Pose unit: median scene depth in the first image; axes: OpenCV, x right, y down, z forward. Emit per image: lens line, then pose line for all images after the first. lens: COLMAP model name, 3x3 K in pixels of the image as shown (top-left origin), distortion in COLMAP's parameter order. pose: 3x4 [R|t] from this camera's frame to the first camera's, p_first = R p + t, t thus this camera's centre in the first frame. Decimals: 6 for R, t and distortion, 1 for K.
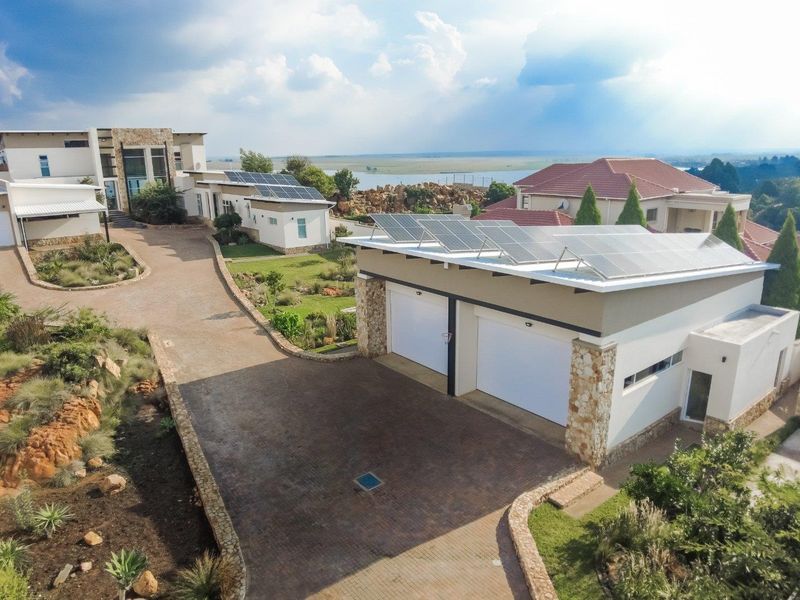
lens RADIAL K [[555.0, 0, 400.0], [0, 555.0, 300.0], [0, 0, 1]] dist [-0.002446, -0.000388]
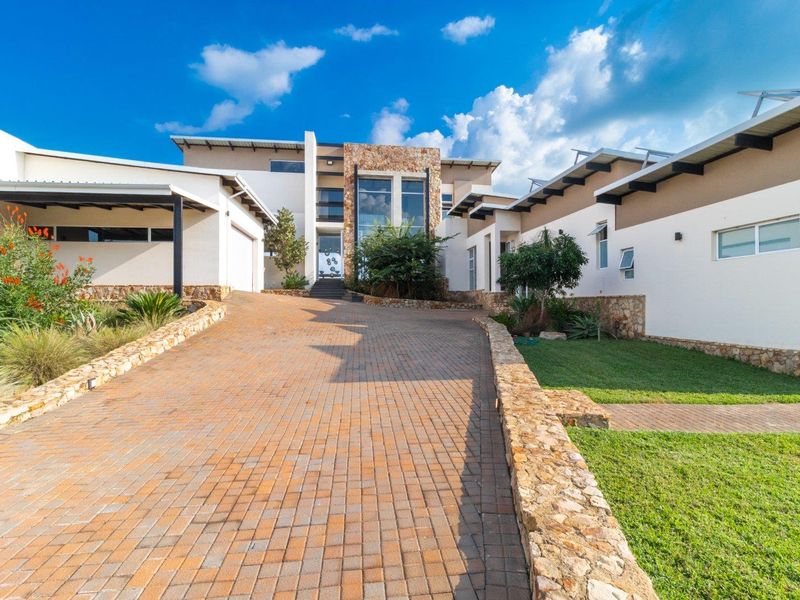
lens RADIAL K [[414.3, 0, 400.0], [0, 414.3, 300.0], [0, 0, 1]] dist [-0.000909, -0.000055]
pose [[0.851416, 0.000587, -0.524491, -0.227268], [-0.136379, 0.965850, -0.220306, -0.053376], [0.506450, 0.259101, 0.822420, 0.688000]]
